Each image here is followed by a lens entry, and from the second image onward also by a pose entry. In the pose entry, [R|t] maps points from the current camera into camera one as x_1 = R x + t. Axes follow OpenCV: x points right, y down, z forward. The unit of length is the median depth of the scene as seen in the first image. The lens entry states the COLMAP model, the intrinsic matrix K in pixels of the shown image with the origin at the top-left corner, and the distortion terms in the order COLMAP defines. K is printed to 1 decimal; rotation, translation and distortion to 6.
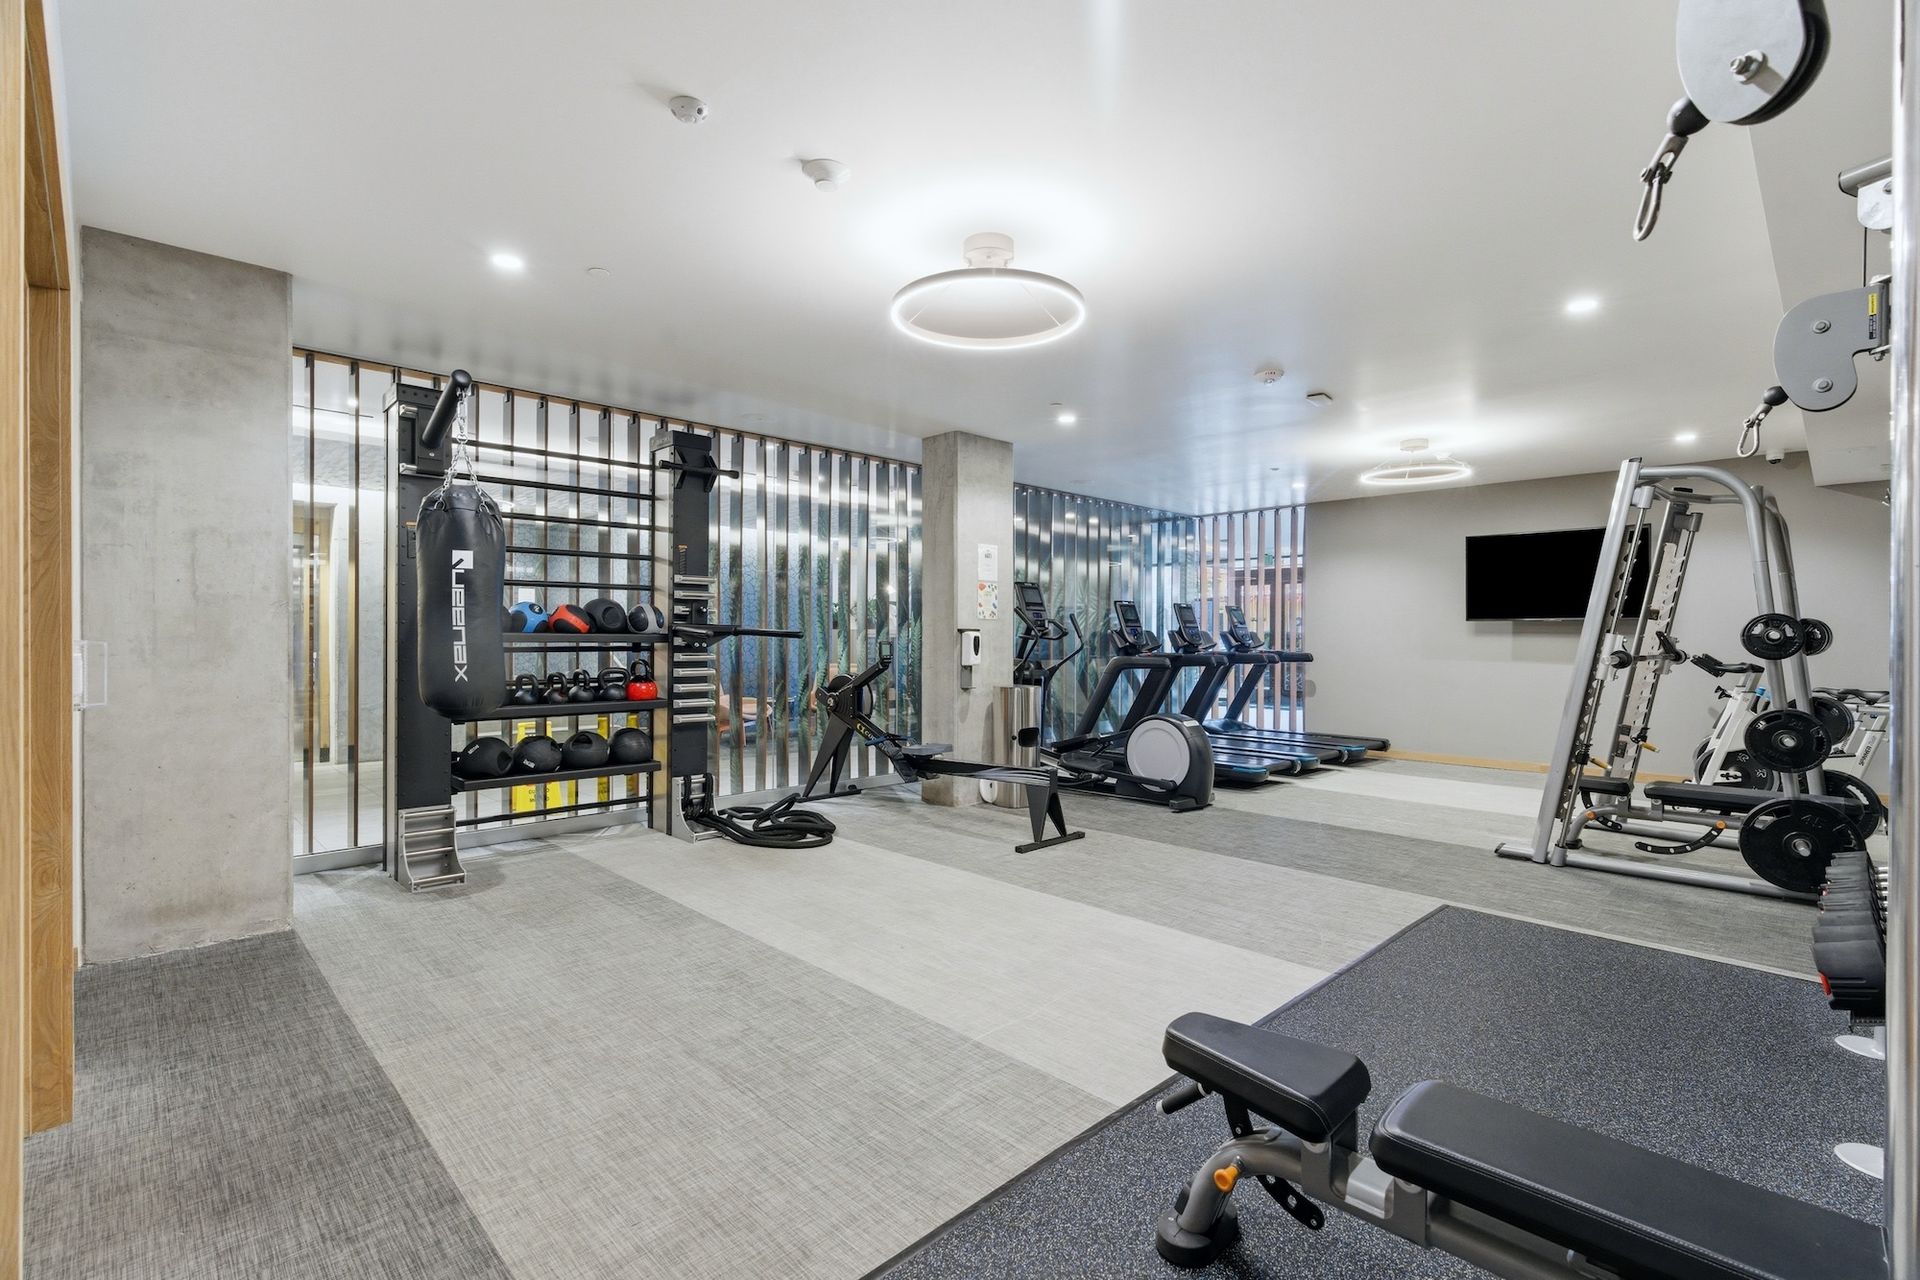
lens RADIAL K [[868.4, 0, 963.5], [0, 868.4, 637.2], [0, 0, 1]] dist [-0.003686, -0.000508]
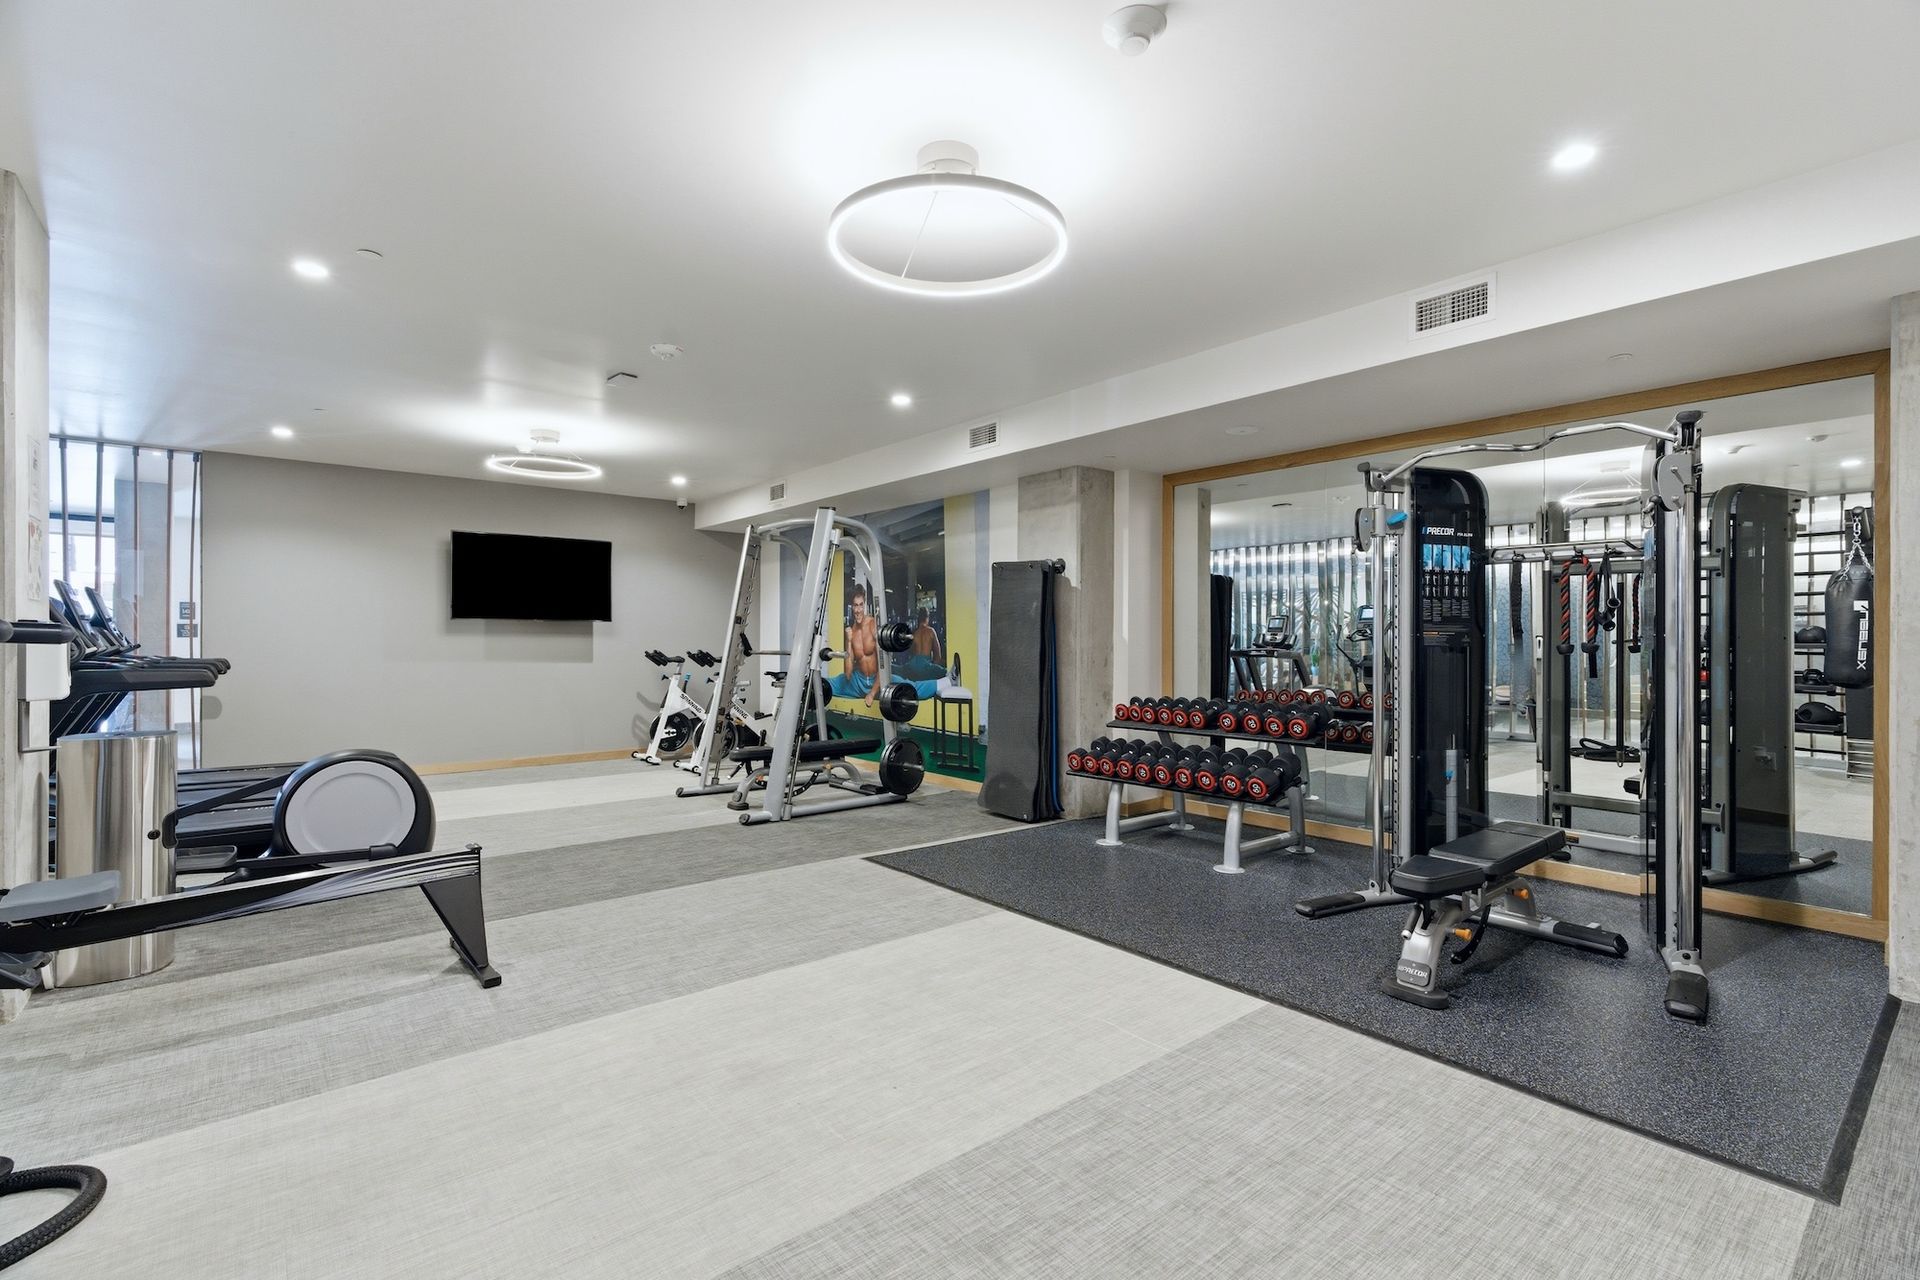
lens RADIAL K [[868.4, 0, 963.5], [0, 868.4, 637.2], [0, 0, 1]] dist [-0.003686, -0.000508]
pose [[0.086611, -0.001059, 0.996242, -0.604229], [-0.000270, 0.999999, 0.001086, -0.002103], [-0.996242, -0.000363, 0.086611, 0.708708]]
